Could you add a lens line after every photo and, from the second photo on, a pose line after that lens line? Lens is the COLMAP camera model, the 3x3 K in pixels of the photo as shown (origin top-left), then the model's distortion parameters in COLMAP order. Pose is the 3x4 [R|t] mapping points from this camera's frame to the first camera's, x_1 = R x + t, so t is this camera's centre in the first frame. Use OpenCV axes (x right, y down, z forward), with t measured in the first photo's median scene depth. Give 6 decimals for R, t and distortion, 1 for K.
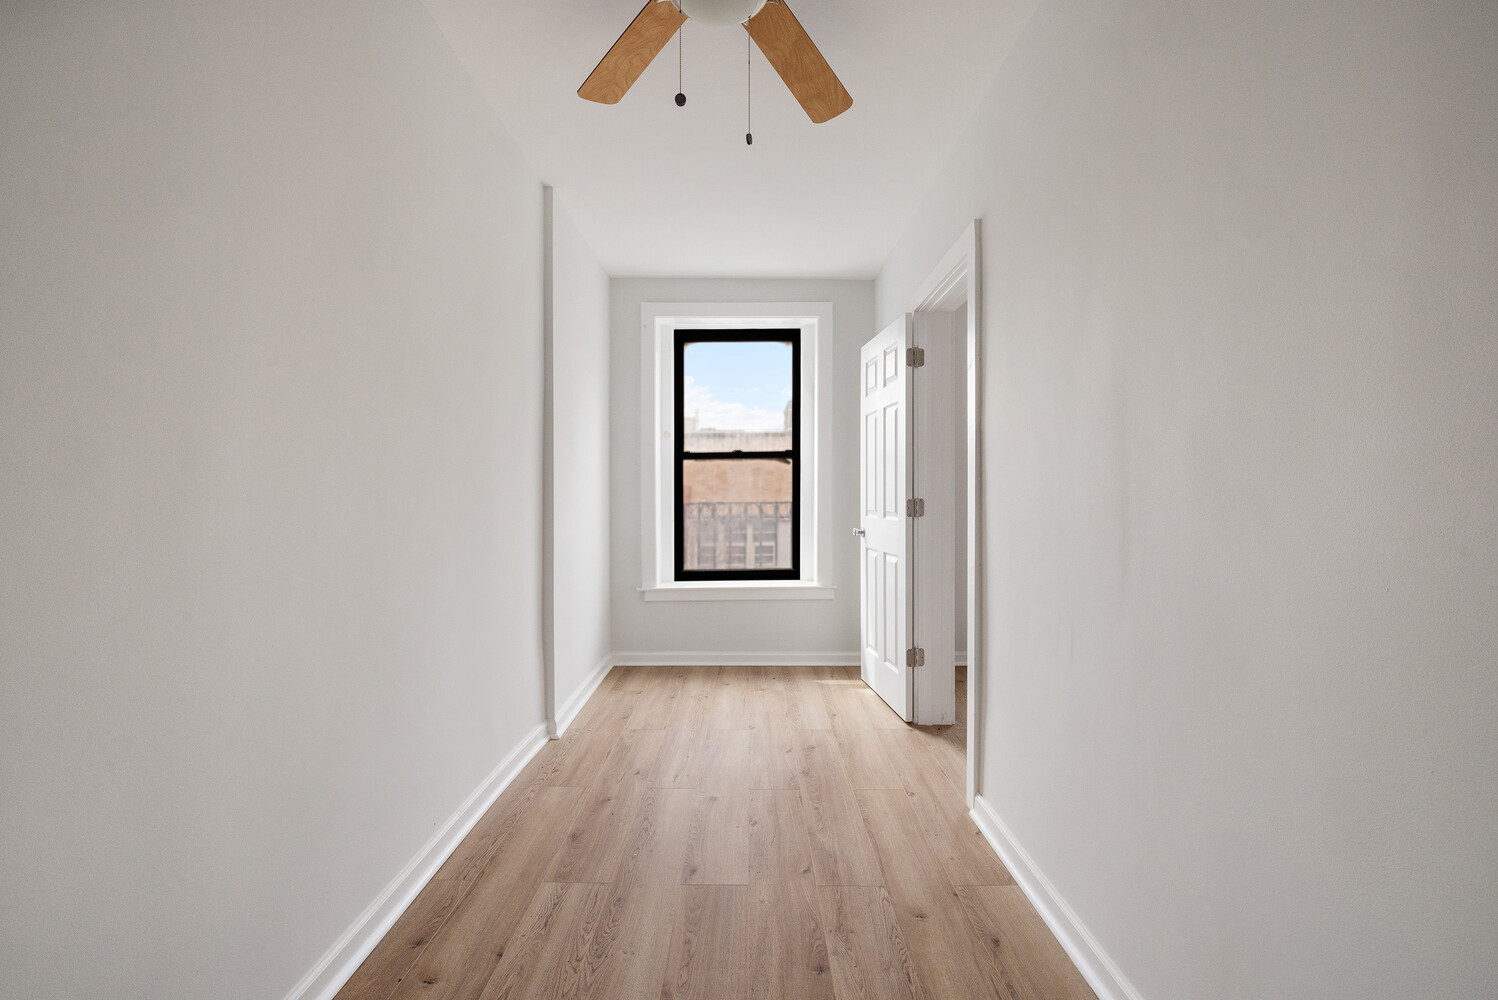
lens RADIAL K [[715.9, 0, 749.0], [0, 715.9, 500.0], [0, 0, 1]] dist [0.001031, 0.000113]
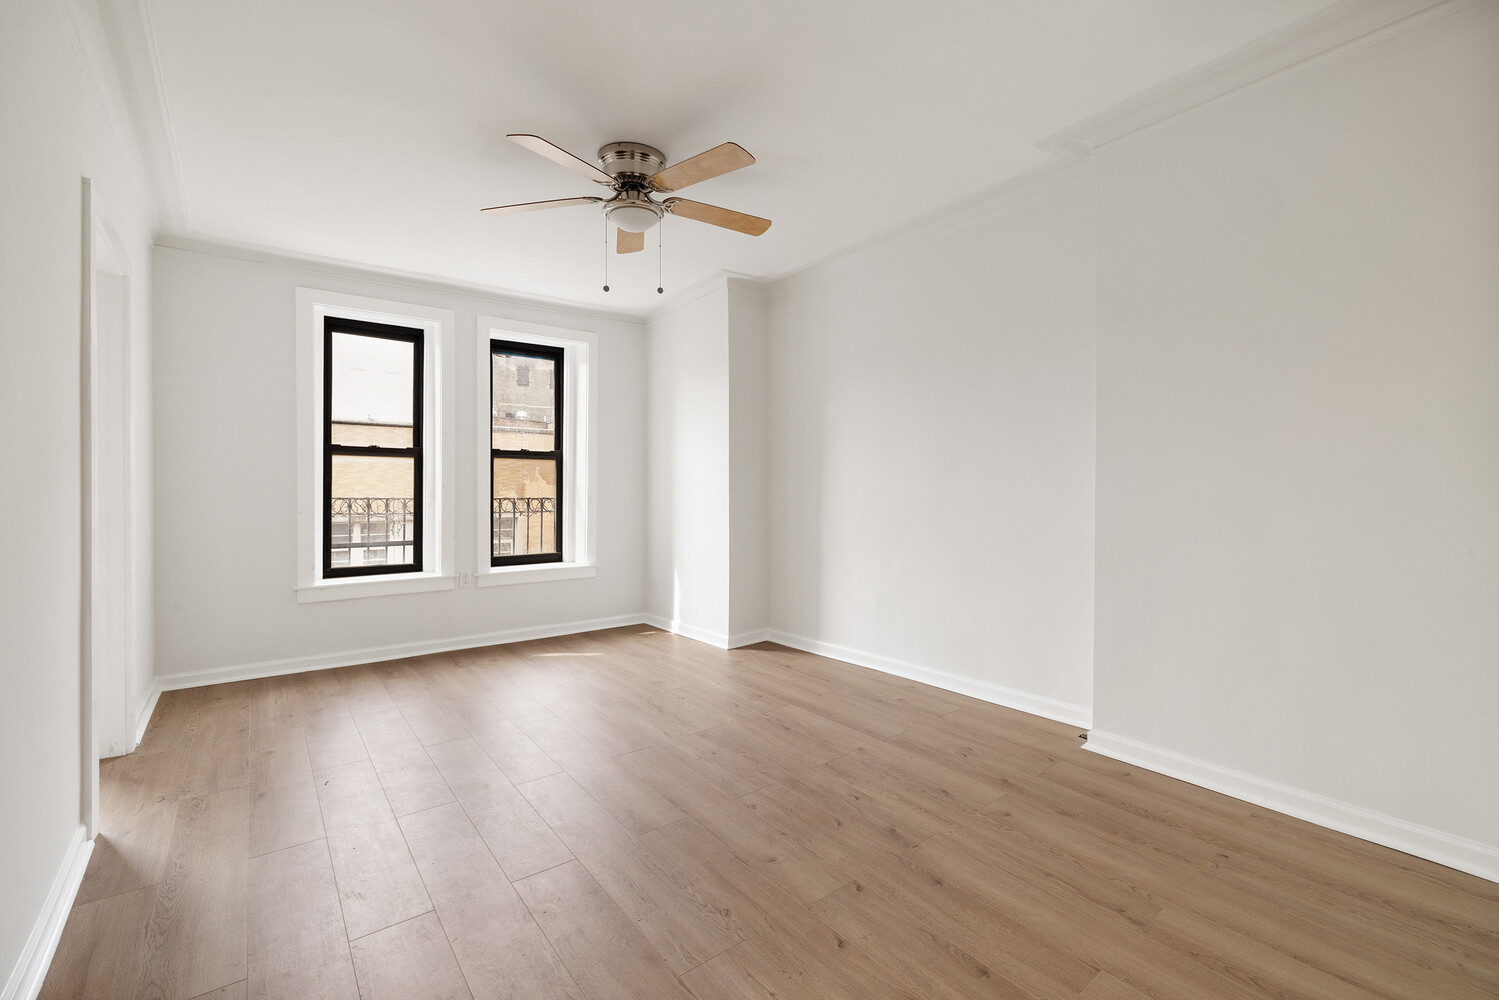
lens RADIAL K [[617.2, 0, 749.5], [0, 617.2, 500.0], [0, 0, 1]] dist [0.000055, 0.000039]
pose [[0.779249, -0.005871, 0.626687, -0.174511], [0.001259, 0.999969, 0.007801, 0.000803], [-0.626713, -0.005290, 0.779232, 0.006144]]
